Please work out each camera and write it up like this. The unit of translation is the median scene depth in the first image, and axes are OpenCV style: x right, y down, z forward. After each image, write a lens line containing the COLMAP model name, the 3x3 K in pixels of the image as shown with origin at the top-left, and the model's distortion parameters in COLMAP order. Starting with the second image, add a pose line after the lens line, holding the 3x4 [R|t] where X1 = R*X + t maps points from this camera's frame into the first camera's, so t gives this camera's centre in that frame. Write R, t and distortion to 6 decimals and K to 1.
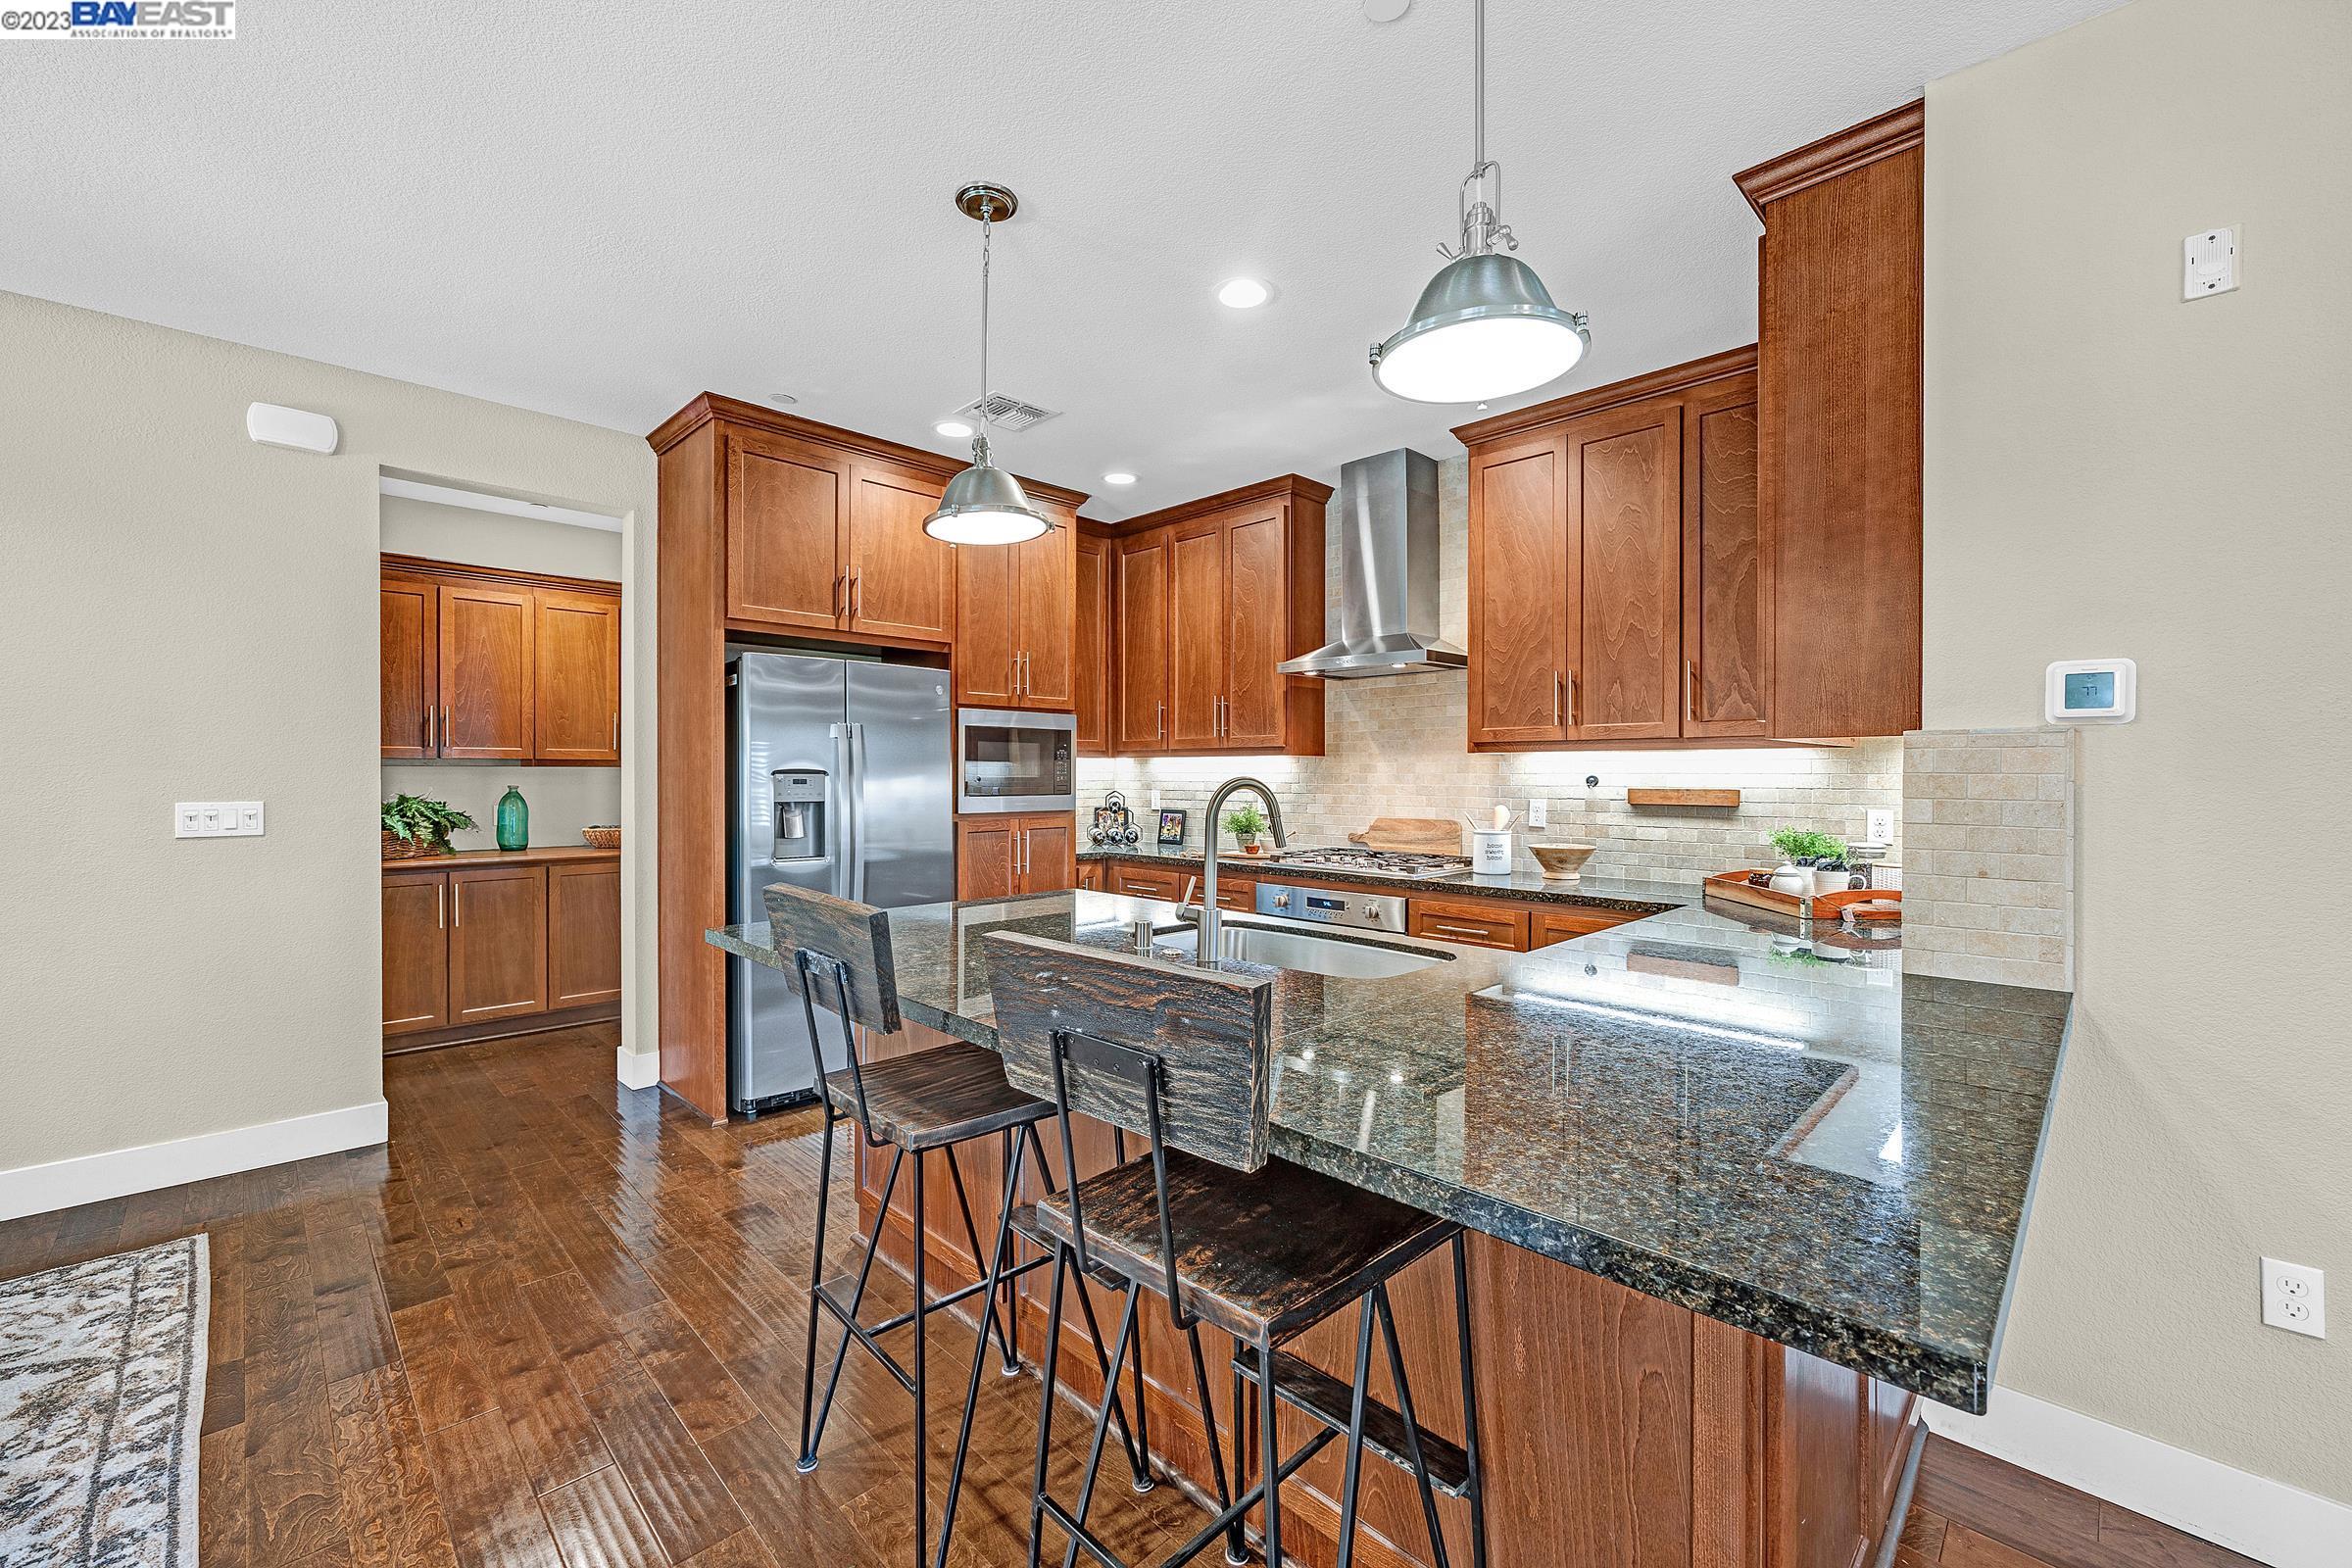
lens RADIAL K [[941.0, 0, 1171.7], [0, 941.0, 772.8], [0, 0, 1]] dist [0.000153, -0.000514]
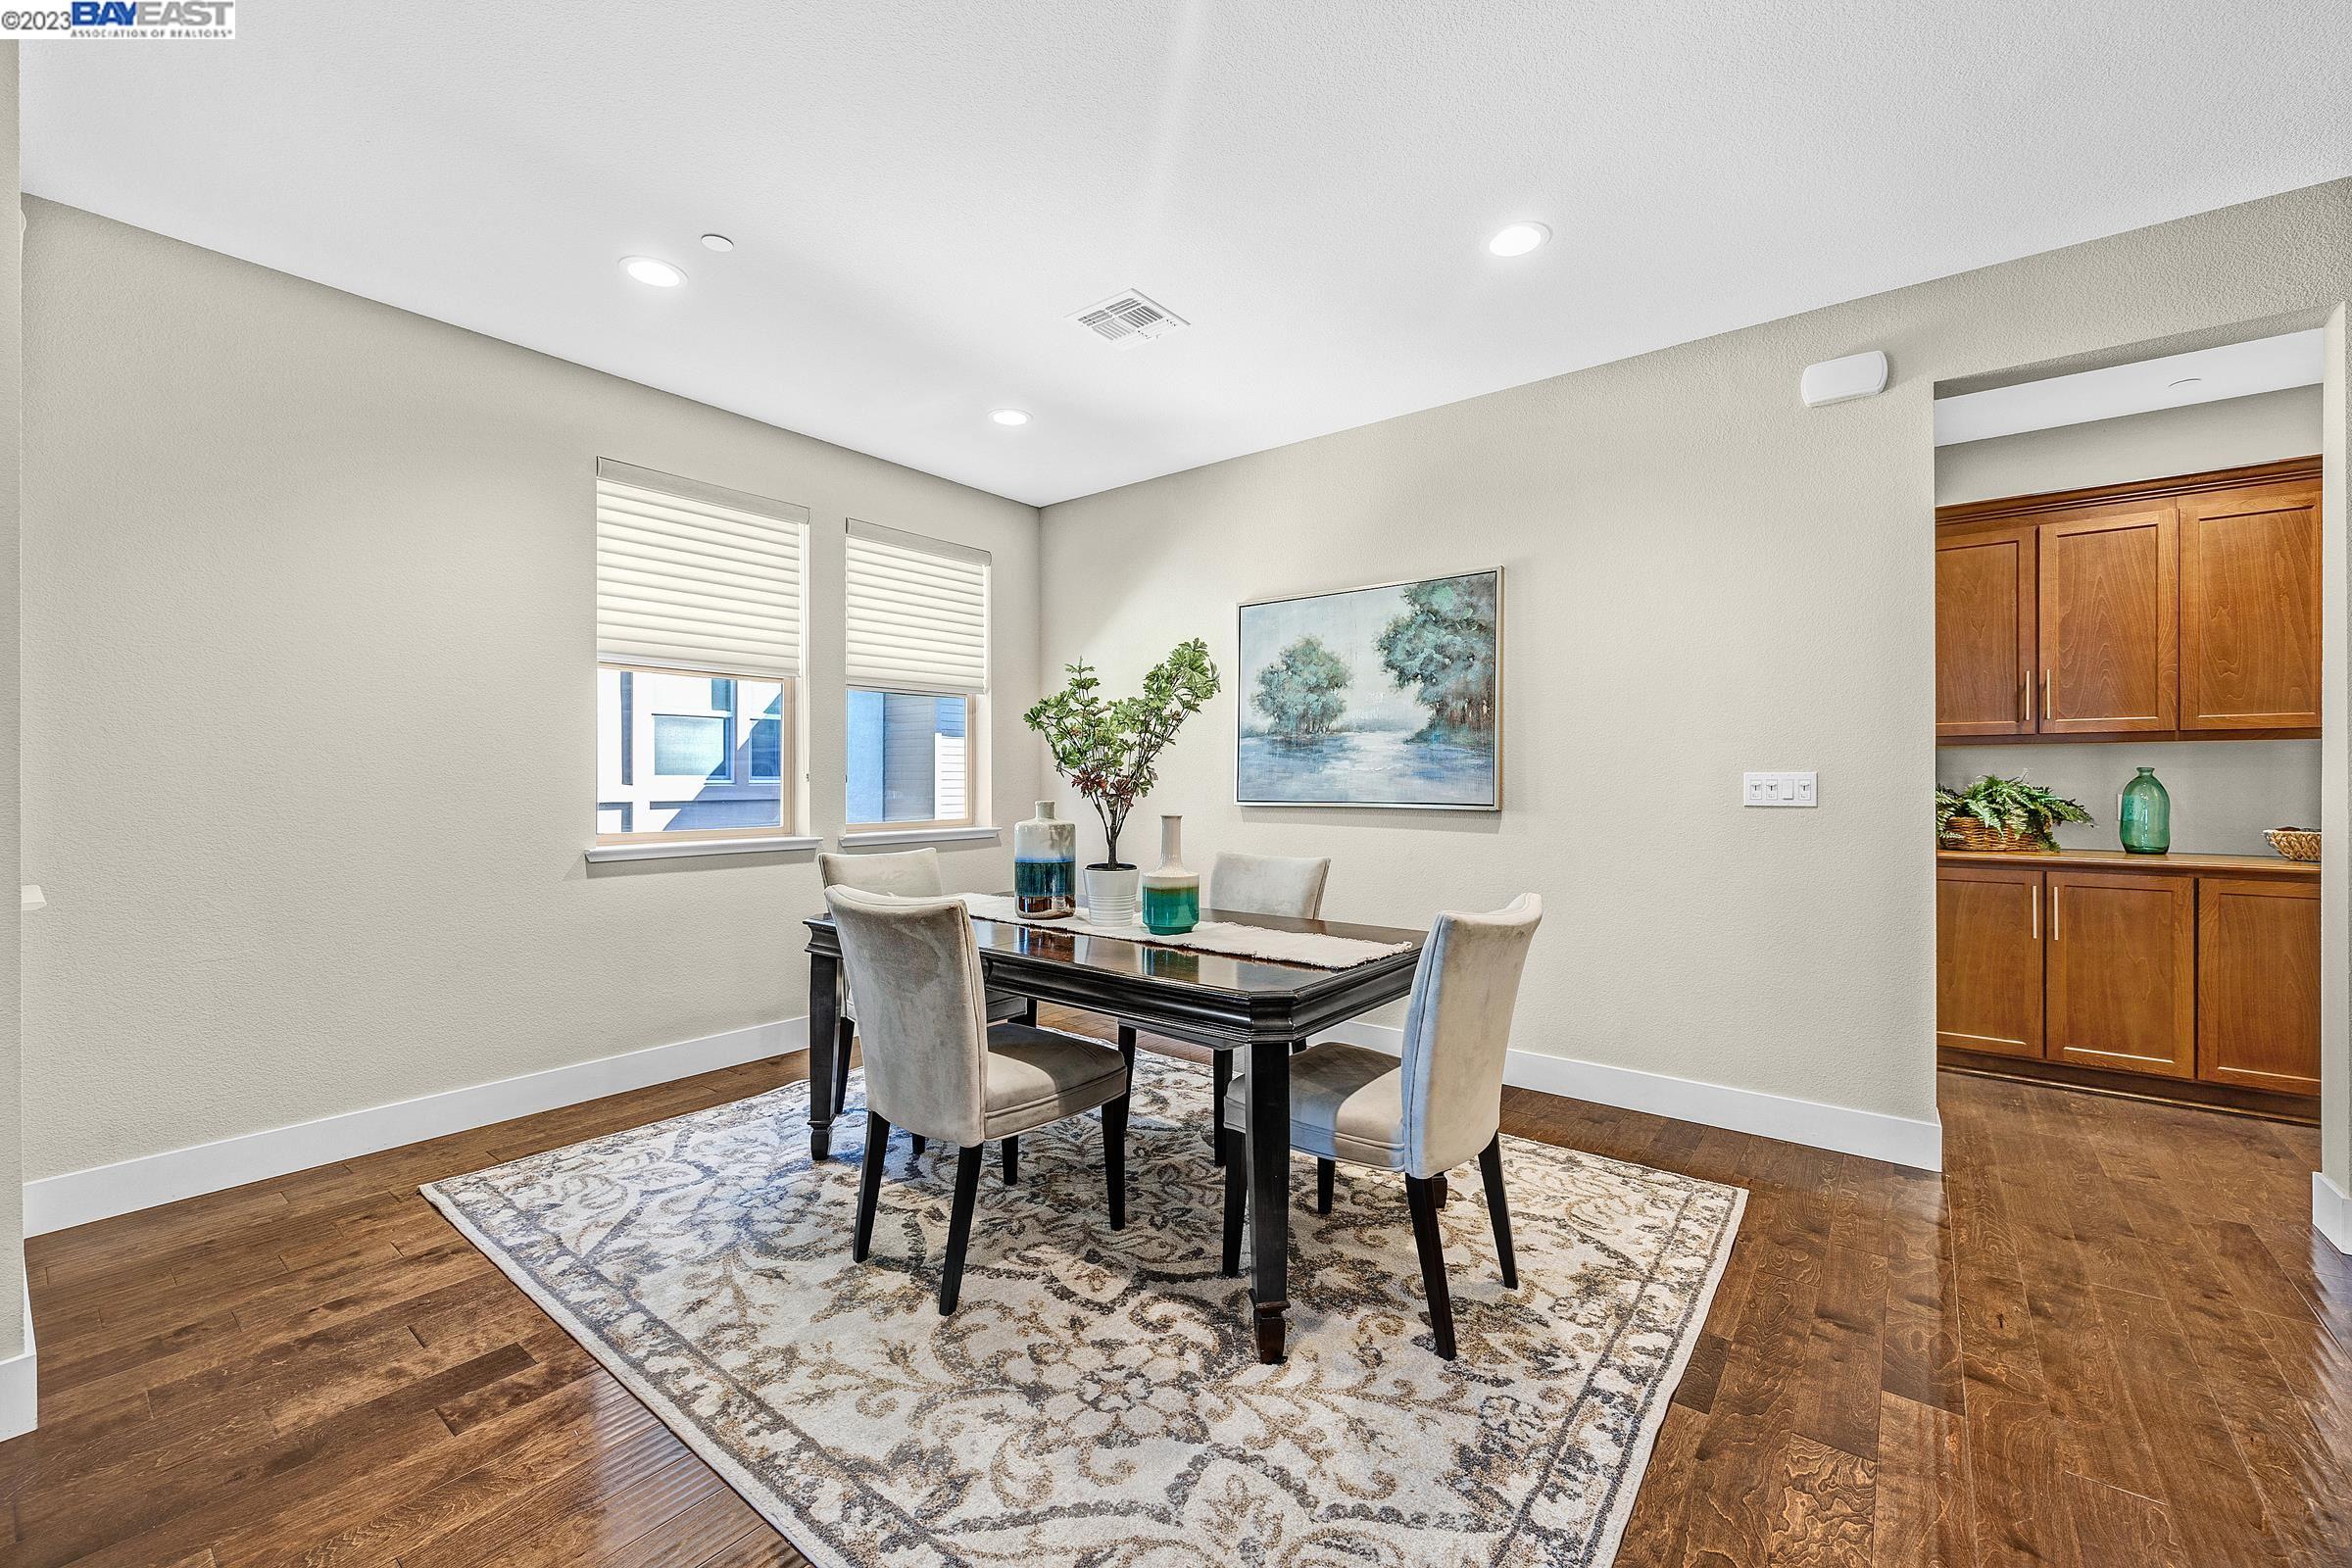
lens RADIAL K [[941.0, 0, 1173.9], [0, 941.0, 783.3], [0, 0, 1]] dist [0.000153, -0.000514]
pose [[0.124891, 0.000292, -0.992170, -0.068831], [0.000487, 1.000000, 0.000355, 0.035446], [0.992170, -0.000527, 0.124891, 0.185807]]
